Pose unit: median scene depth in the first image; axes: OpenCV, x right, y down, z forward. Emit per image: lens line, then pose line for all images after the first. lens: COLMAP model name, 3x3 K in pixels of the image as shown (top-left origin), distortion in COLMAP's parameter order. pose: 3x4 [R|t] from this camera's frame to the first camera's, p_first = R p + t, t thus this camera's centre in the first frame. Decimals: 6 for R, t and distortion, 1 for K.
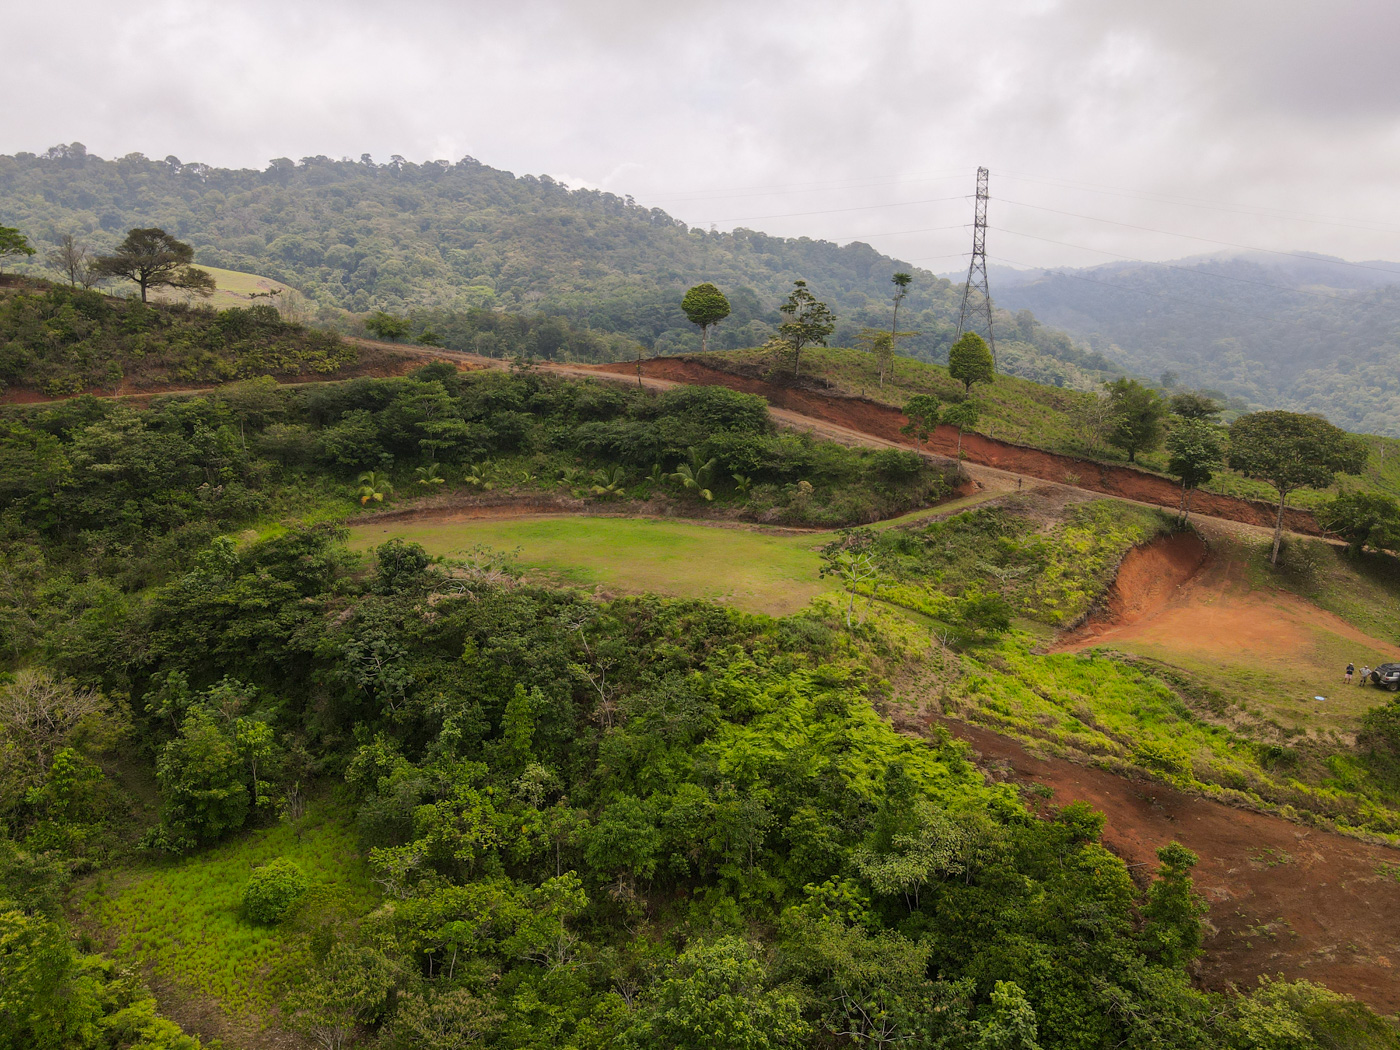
lens RADIAL K [[1031.2, 0, 700.0], [0, 1031.2, 525.0], [0, 0, 1]] dist [-0.000626, 0.033210]
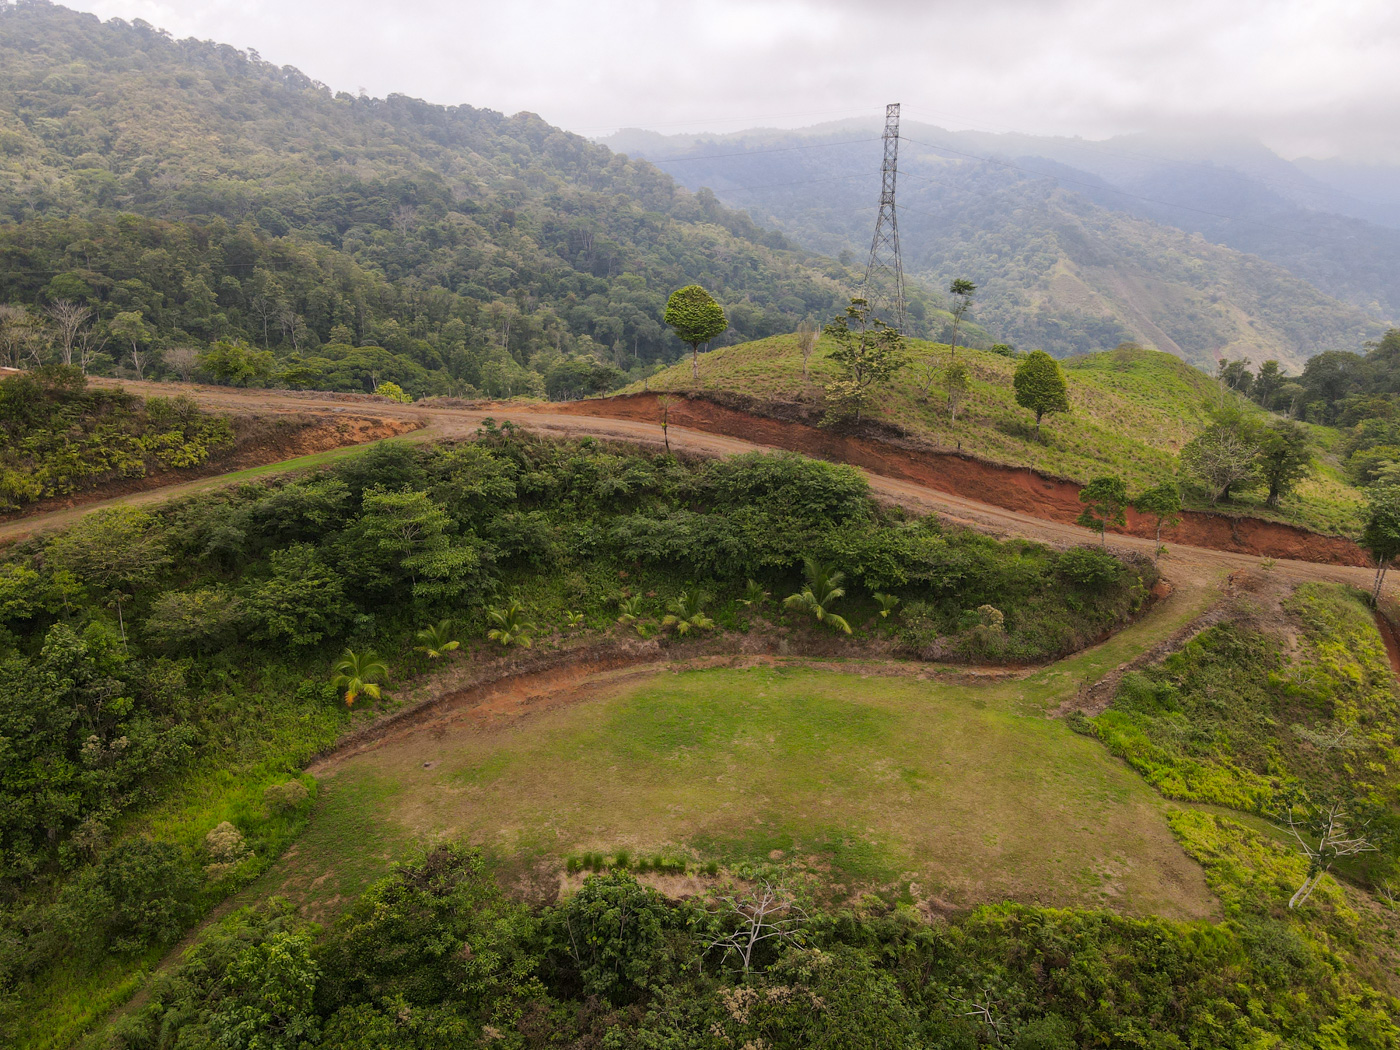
lens RADIAL K [[1031.2, 0, 700.0], [0, 1031.2, 525.0], [0, 0, 1]] dist [-0.000626, 0.033210]
pose [[0.943563, -0.109724, 0.312489, -0.265409], [0.070214, 0.988351, 0.135029, -0.175443], [-0.323665, -0.105467, 0.940275, 0.285296]]
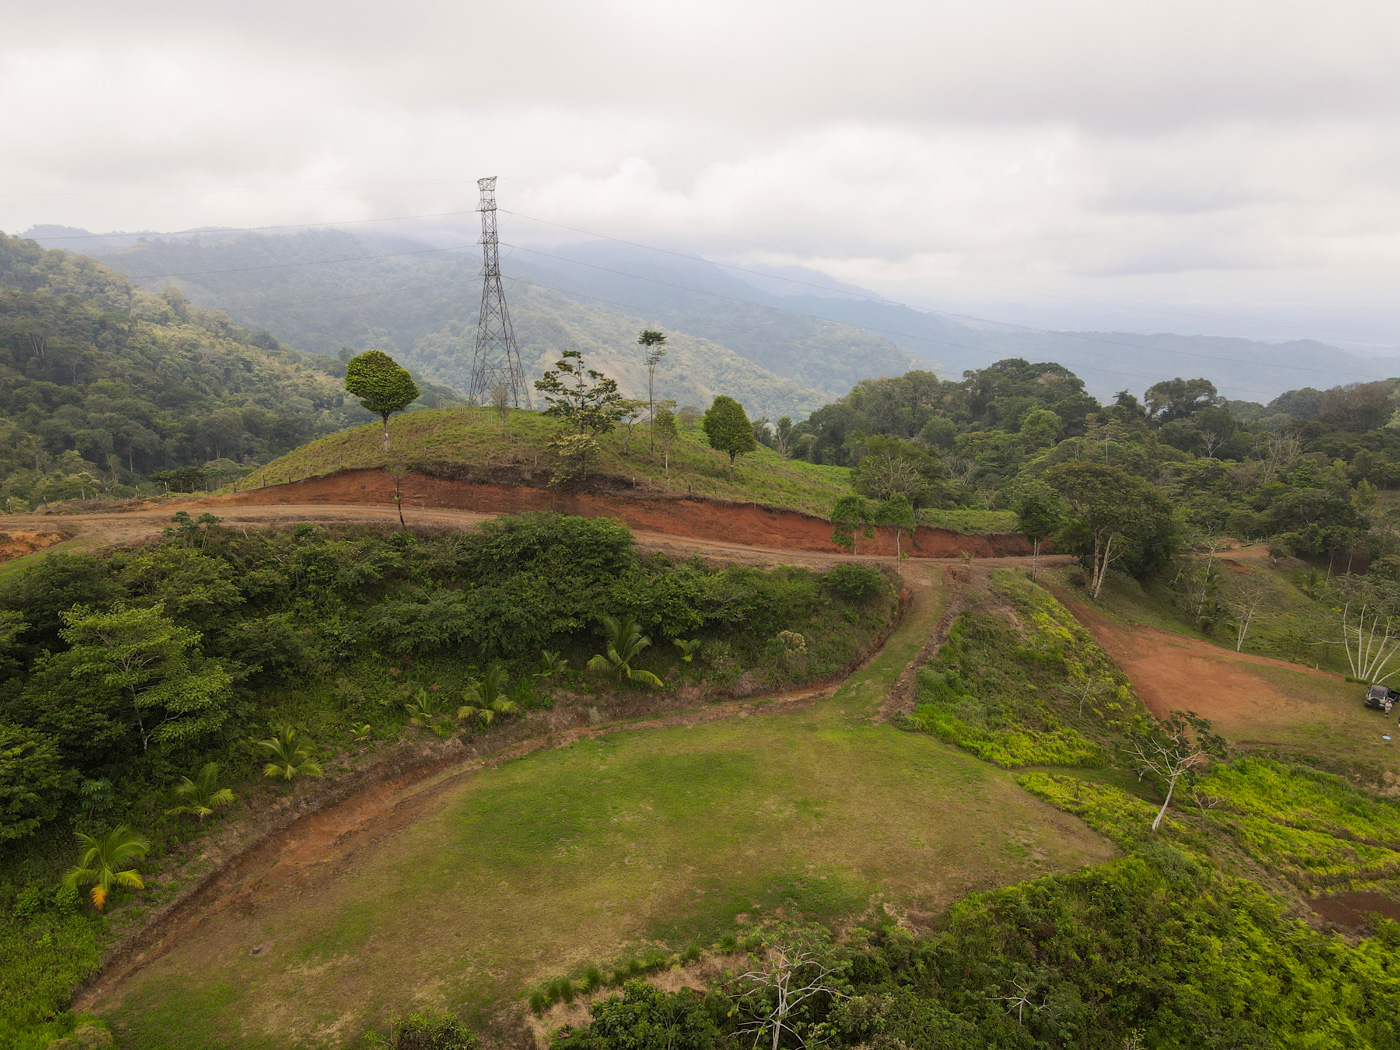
lens RADIAL K [[1031.2, 0, 700.0], [0, 1031.2, 525.0], [0, 0, 1]] dist [-0.000626, 0.033210]
pose [[0.679697, -0.185060, 0.709764, -0.381503], [0.161633, 0.981652, 0.101164, -0.167320], [-0.715463, 0.045961, 0.697137, 0.402279]]
